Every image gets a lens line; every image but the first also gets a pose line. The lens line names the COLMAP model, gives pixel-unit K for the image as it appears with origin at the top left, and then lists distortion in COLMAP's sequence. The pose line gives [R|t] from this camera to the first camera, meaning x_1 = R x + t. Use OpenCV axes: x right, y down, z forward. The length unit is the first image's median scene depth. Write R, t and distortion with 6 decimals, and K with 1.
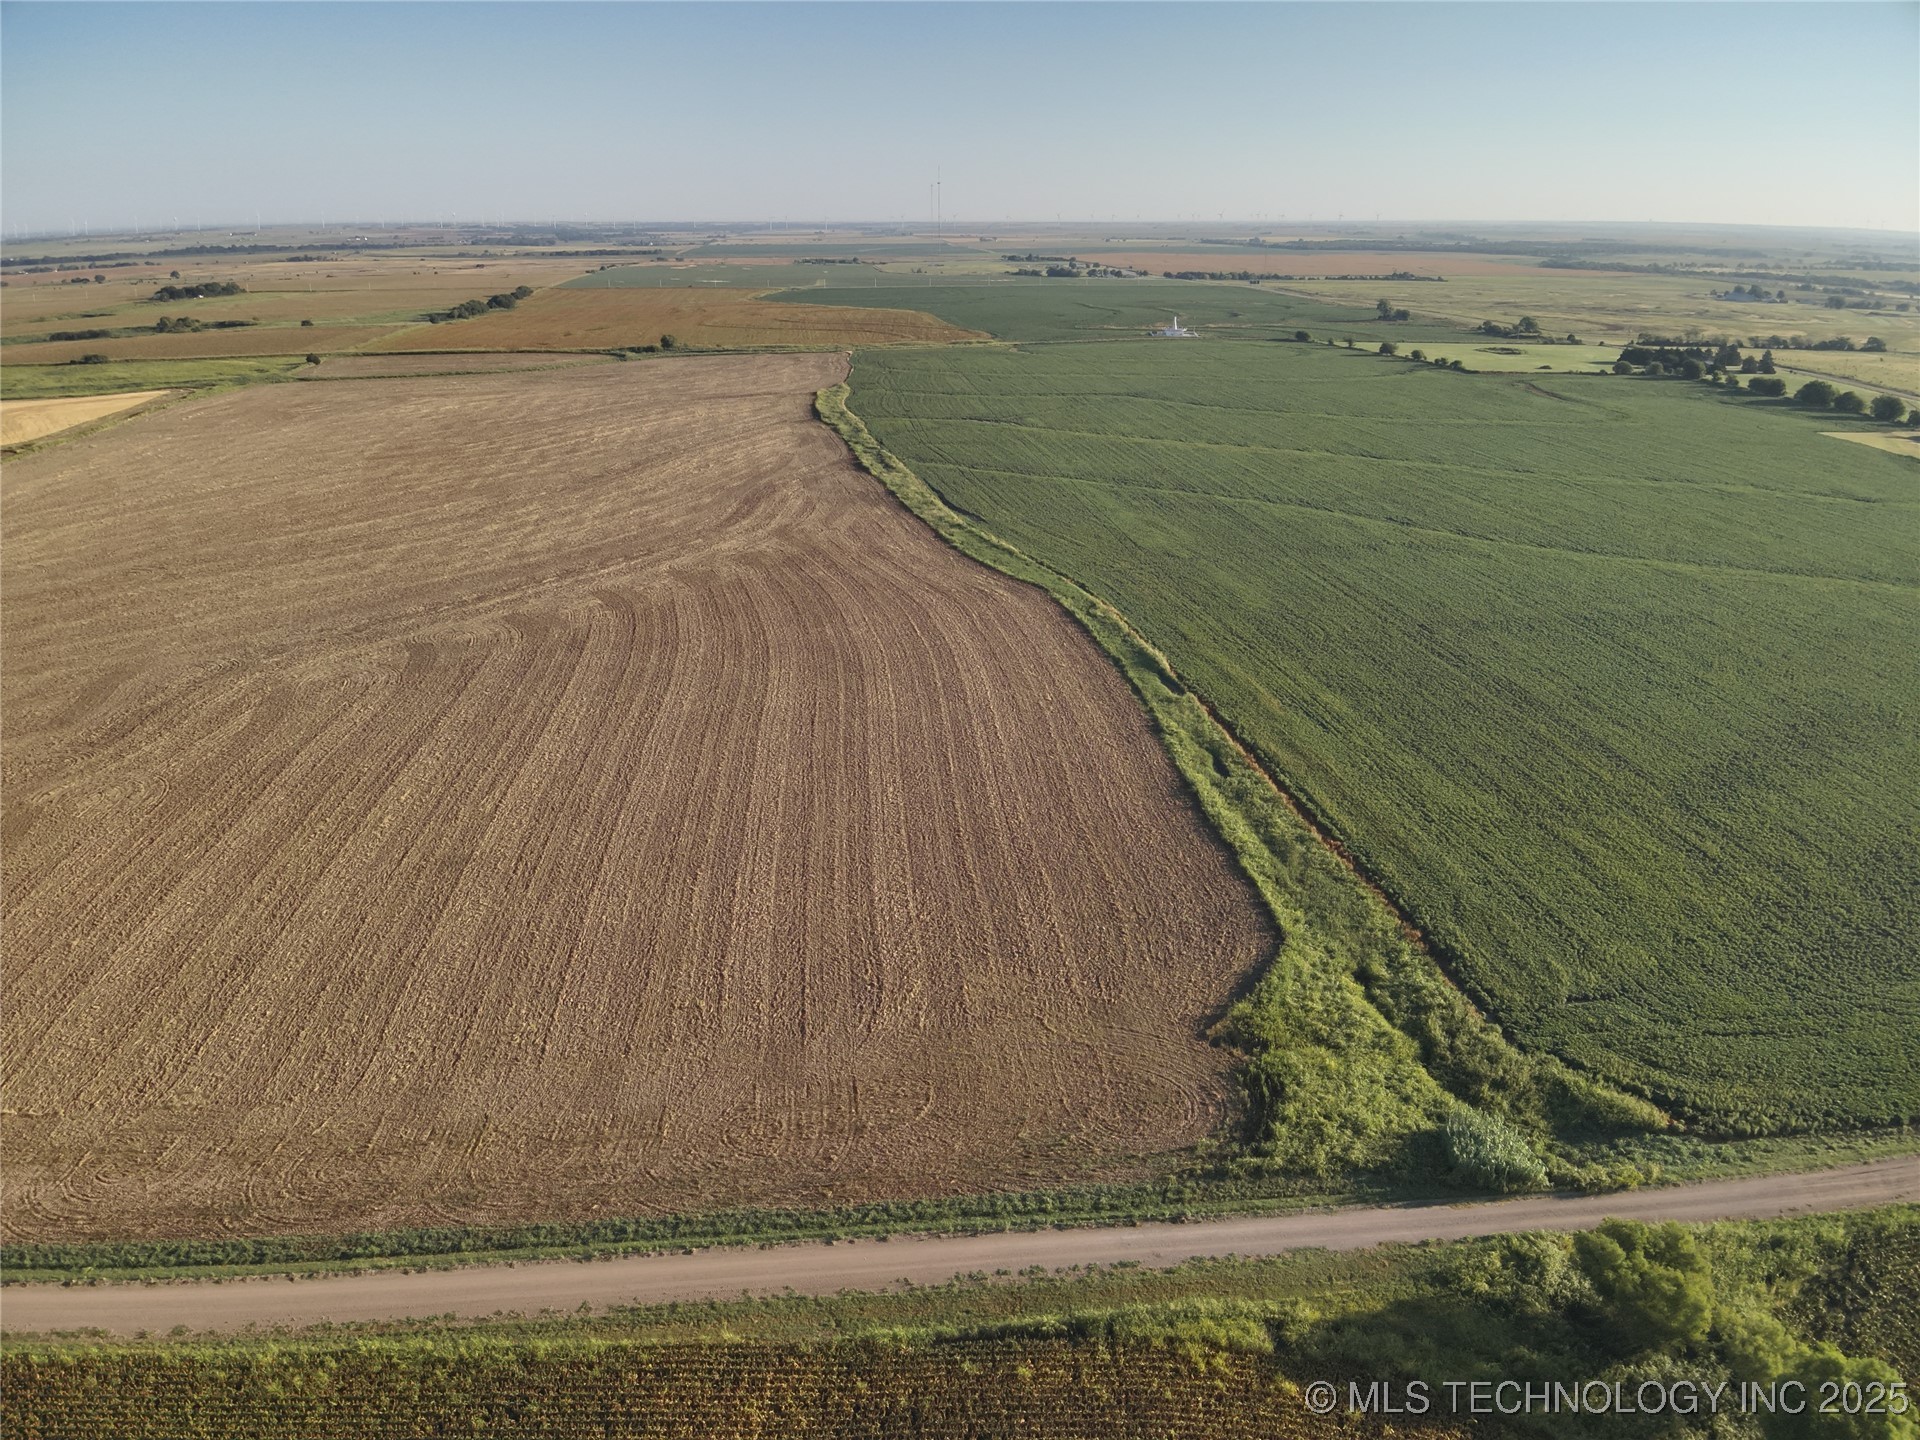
lens RADIAL K [[1378.8, 0, 953.7], [0, 1378.8, 747.5], [0, 0, 1]] dist [0.099653, -0.195989]
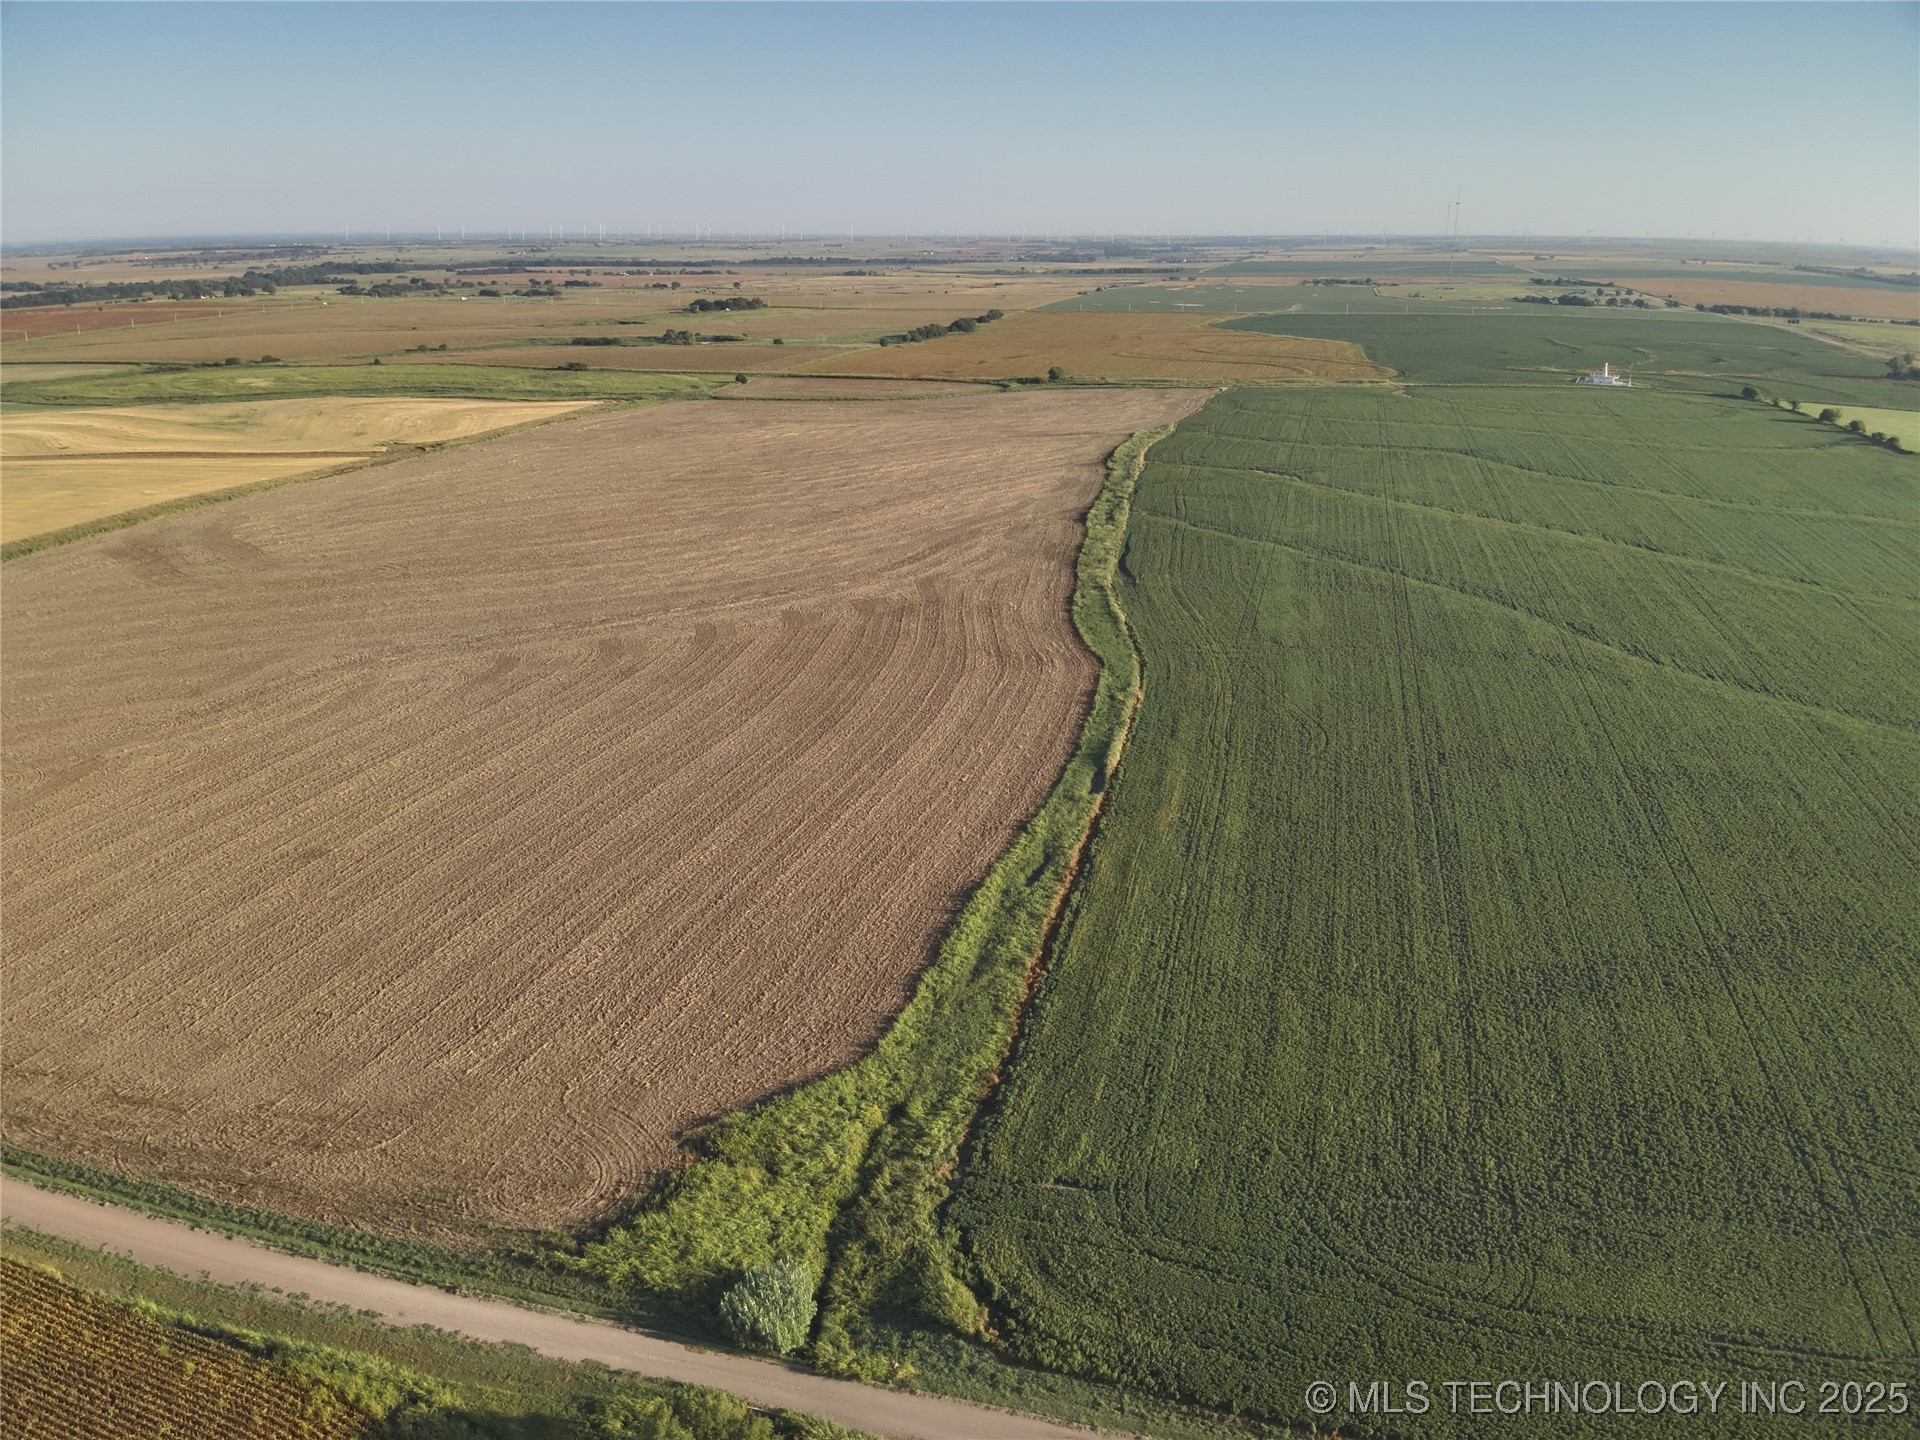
lens RADIAL K [[1387.6, 0, 960.0], [0, 1387.6, 720.0], [0, 0, 1]] dist [0.107110, -0.214190]
pose [[0.931351, 0.123022, -0.342710, 0.332538], [-0.132469, 0.991178, -0.004199, -0.059881], [0.339171, 0.049309, 0.939432, 0.028372]]
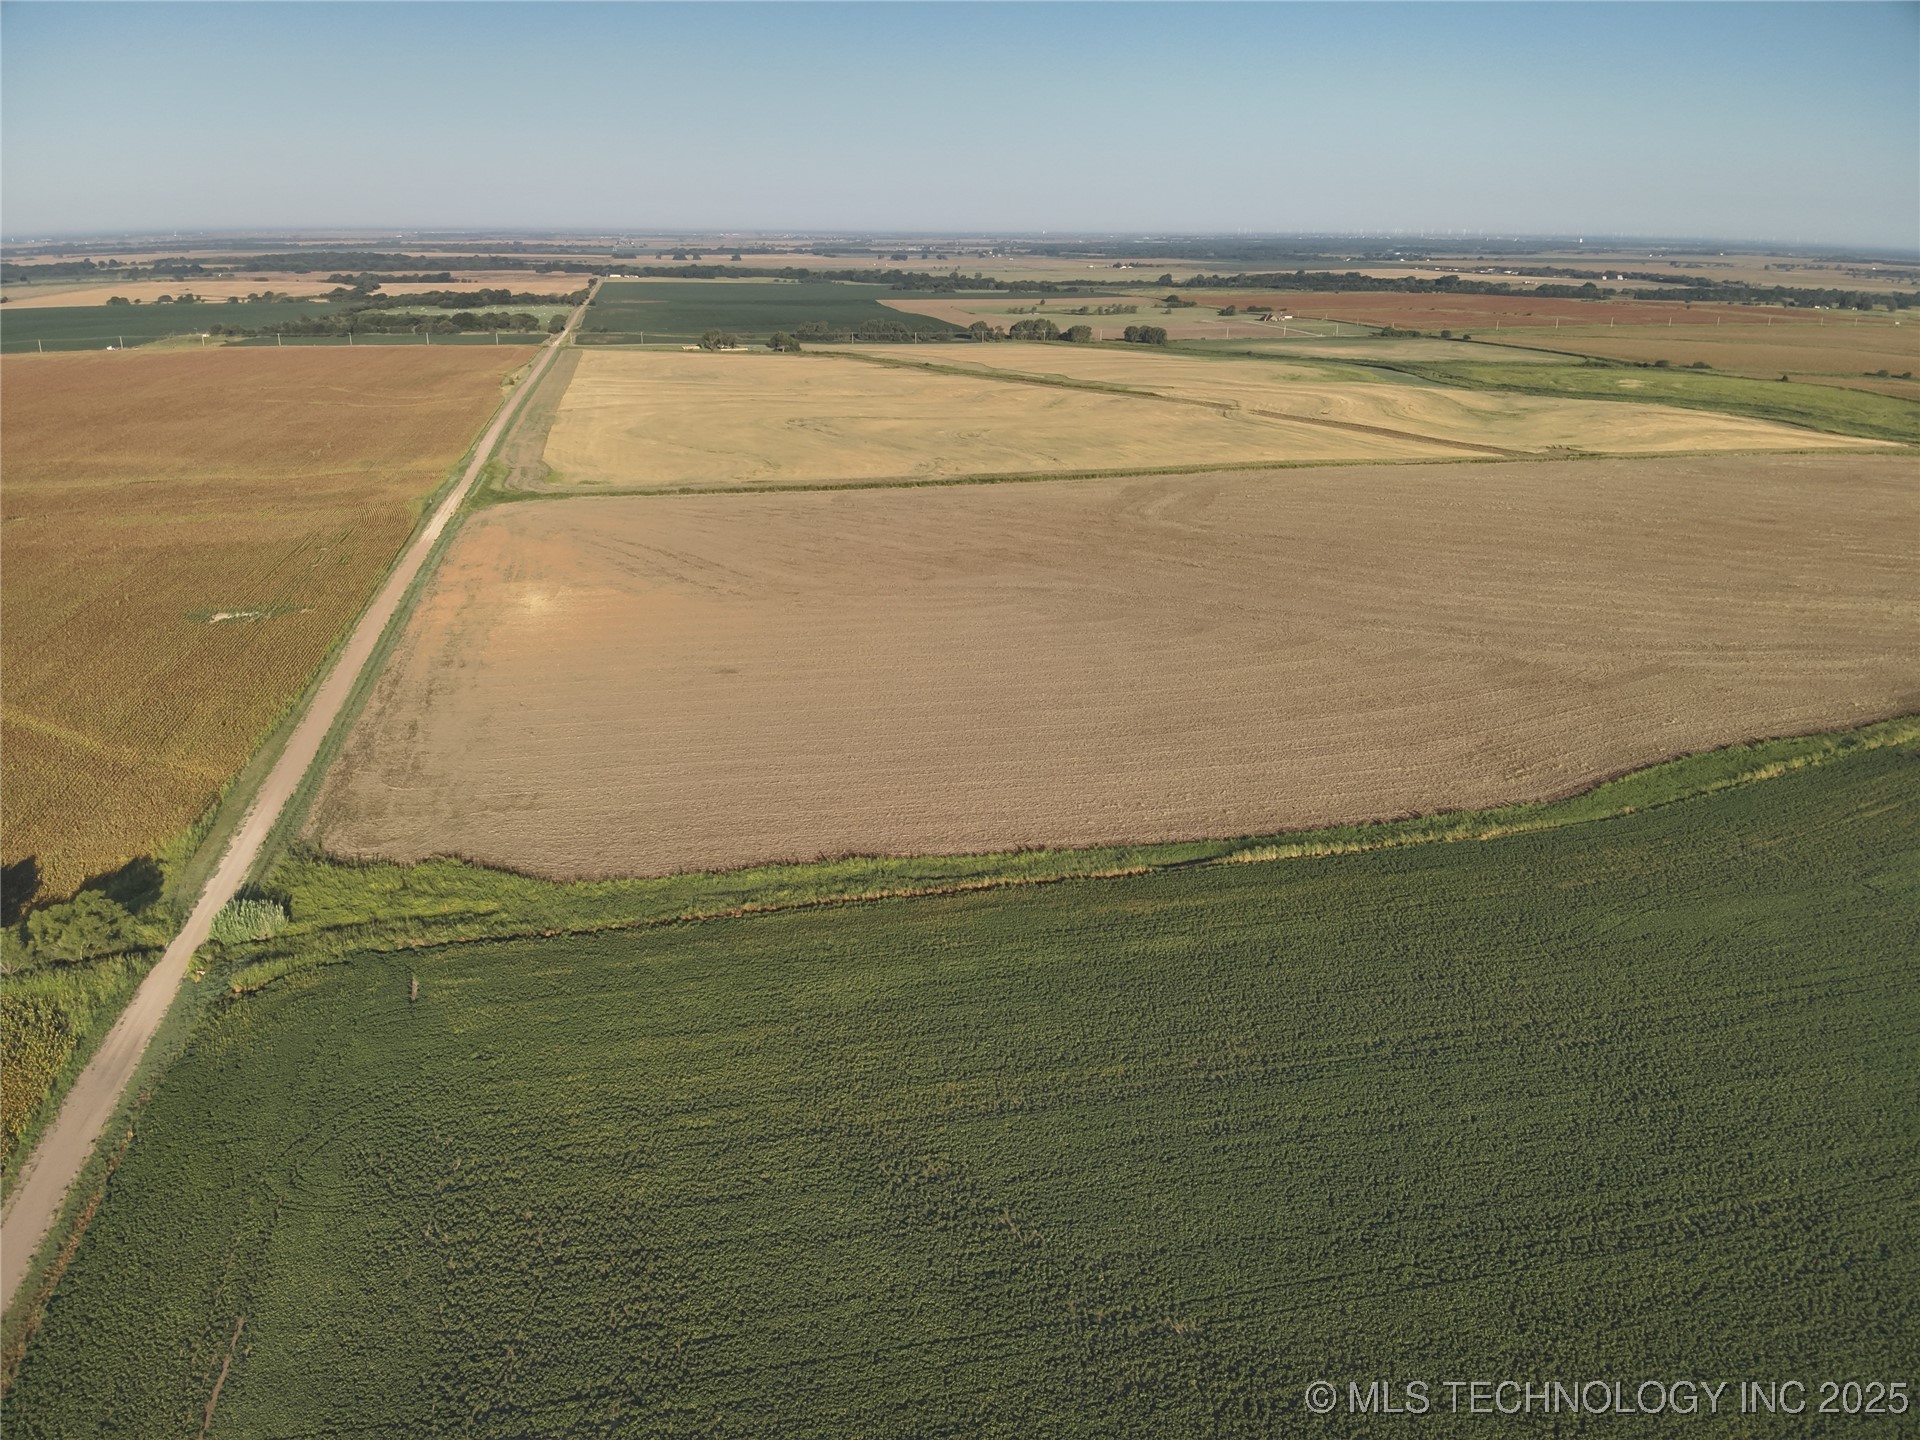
lens RADIAL K [[1387.6, 0, 960.0], [0, 1387.6, 720.0], [0, 0, 1]] dist [0.107110, -0.214190]
pose [[0.102233, 0.328659, -0.938899, 0.764396], [-0.357233, 0.893013, 0.273700, -0.255548], [0.928403, 0.307425, 0.208703, 0.552104]]
